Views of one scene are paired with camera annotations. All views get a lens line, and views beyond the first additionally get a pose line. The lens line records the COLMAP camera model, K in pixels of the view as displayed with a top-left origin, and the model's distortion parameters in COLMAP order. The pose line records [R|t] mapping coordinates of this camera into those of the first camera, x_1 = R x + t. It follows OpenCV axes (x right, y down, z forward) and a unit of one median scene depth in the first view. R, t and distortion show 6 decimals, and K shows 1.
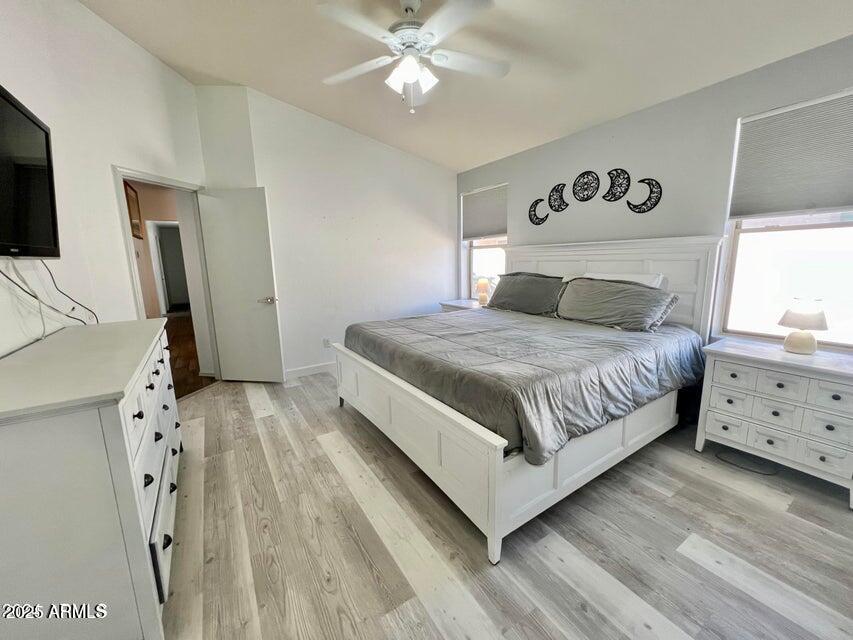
lens RADIAL K [[341.5, 0, 427.8], [0, 341.5, 321.5], [0, 0, 1]] dist [-0.001739, -0.000257]
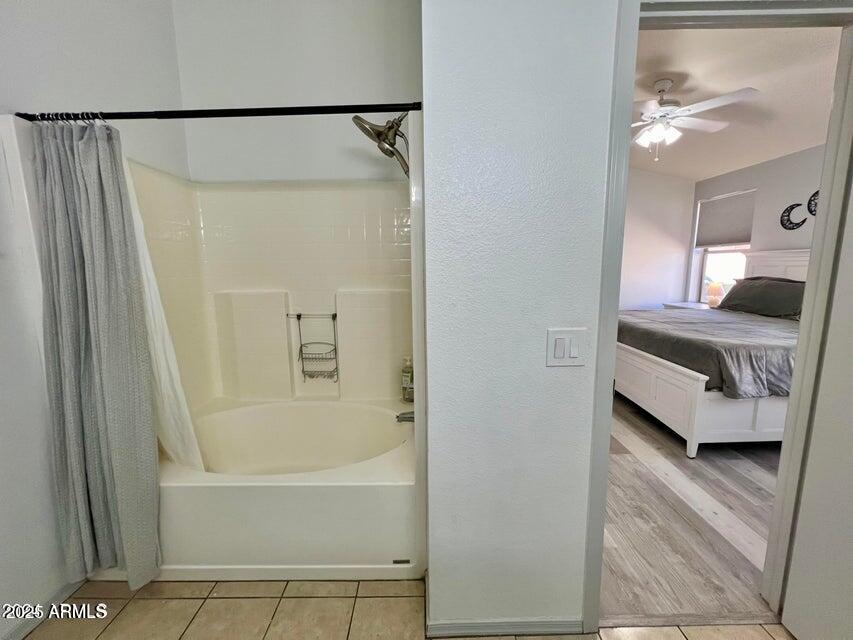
lens RADIAL K [[341.4, 0, 418.7], [0, 341.4, 320.5], [0, 0, 1]] dist [-0.008216, 0.000254]
pose [[0.833589, 0.092035, -0.544664, -0.029514], [-0.098826, 0.994962, 0.016875, 0.092689], [0.543473, 0.039760, 0.838484, -0.530847]]
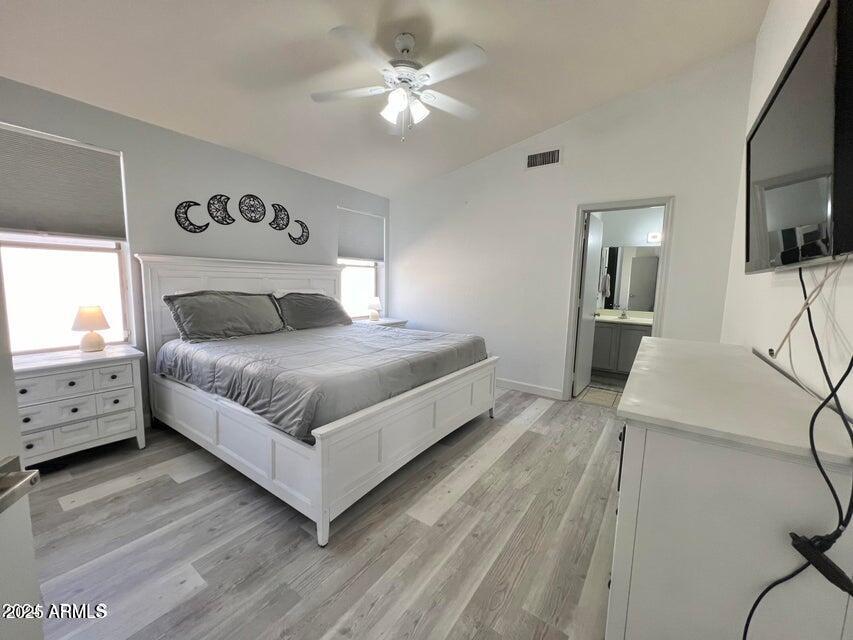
lens RADIAL K [[341.5, 0, 423.1], [0, 341.5, 321.0], [0, 0, 1]] dist [-0.001739, -0.000257]
pose [[-0.371244, -0.096434, 0.923514, -0.840462], [0.152379, 0.974781, 0.163042, -0.166306], [-0.915947, 0.201252, -0.347188, 1.071877]]
